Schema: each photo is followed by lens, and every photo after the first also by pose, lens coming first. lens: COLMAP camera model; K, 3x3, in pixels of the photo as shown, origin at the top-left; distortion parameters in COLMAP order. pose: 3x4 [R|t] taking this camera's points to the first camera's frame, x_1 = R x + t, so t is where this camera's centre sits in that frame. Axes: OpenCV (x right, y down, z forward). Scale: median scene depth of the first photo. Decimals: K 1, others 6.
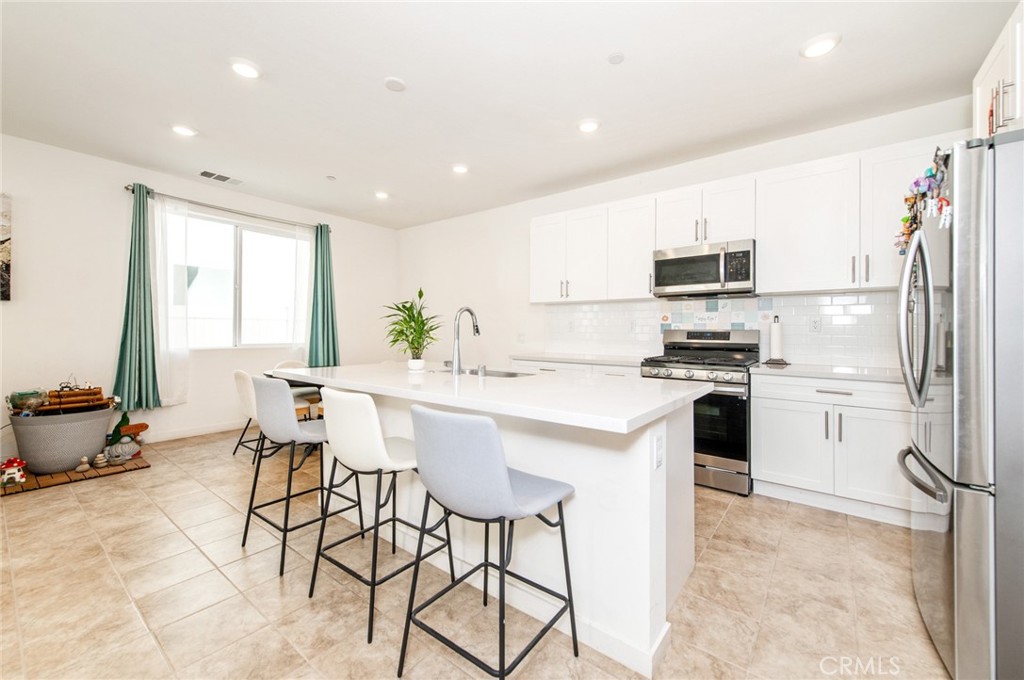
lens RADIAL K [[402.9, 0, 506.3], [0, 402.9, 323.1], [0, 0, 1]] dist [0.013105, -0.002342]
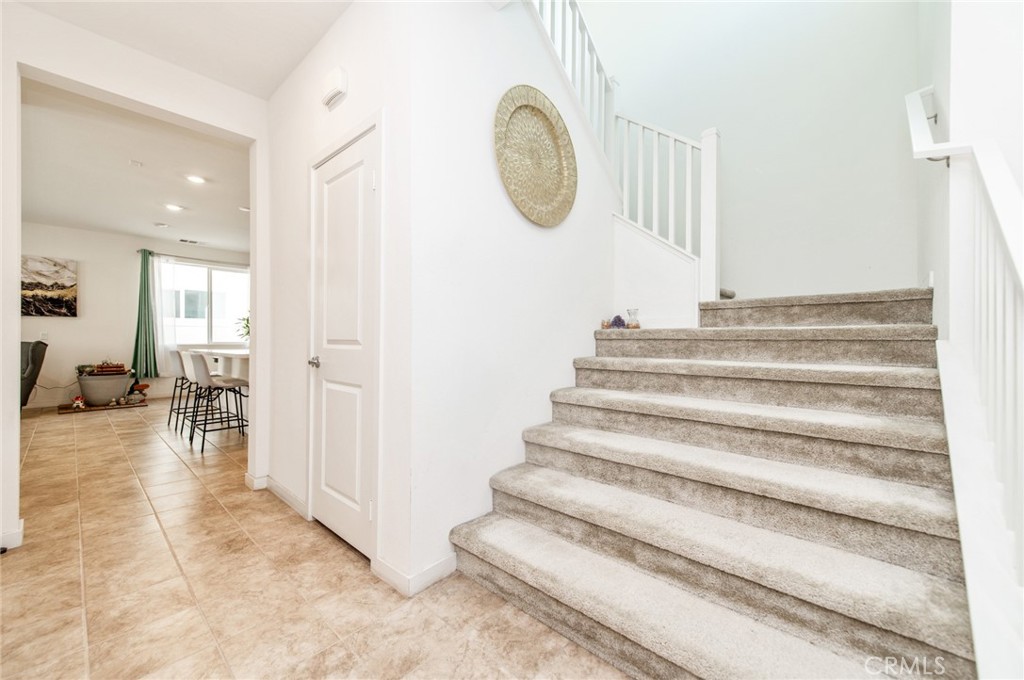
lens RADIAL K [[402.9, 0, 513.1], [0, 402.9, 340.1], [0, 0, 1]] dist [0.013105, -0.002342]
pose [[0.995144, -0.006722, -0.098199, 0.947072], [0.008704, 0.999767, 0.019768, 0.030871], [0.098043, -0.020527, 0.994970, -0.659818]]
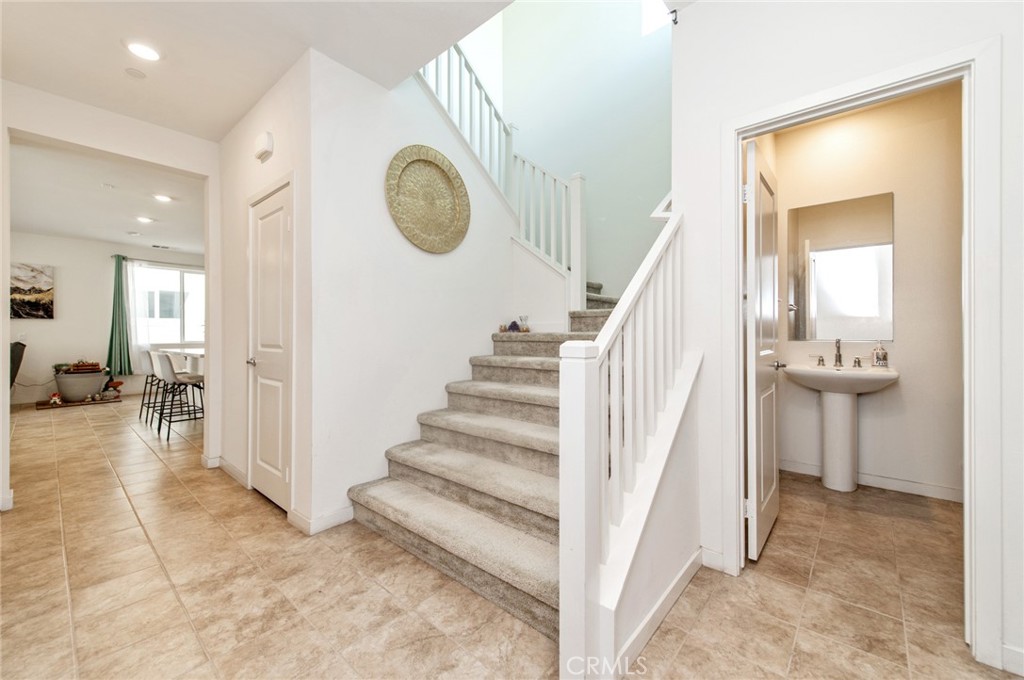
lens RADIAL K [[402.9, 0, 510.5], [0, 402.9, 334.6], [0, 0, 1]] dist [0.013105, -0.002342]
pose [[0.997213, -0.011747, -0.073680, 1.148674], [0.013226, 0.999720, 0.019617, 0.012230], [0.073429, -0.020537, 0.997089, -0.820816]]
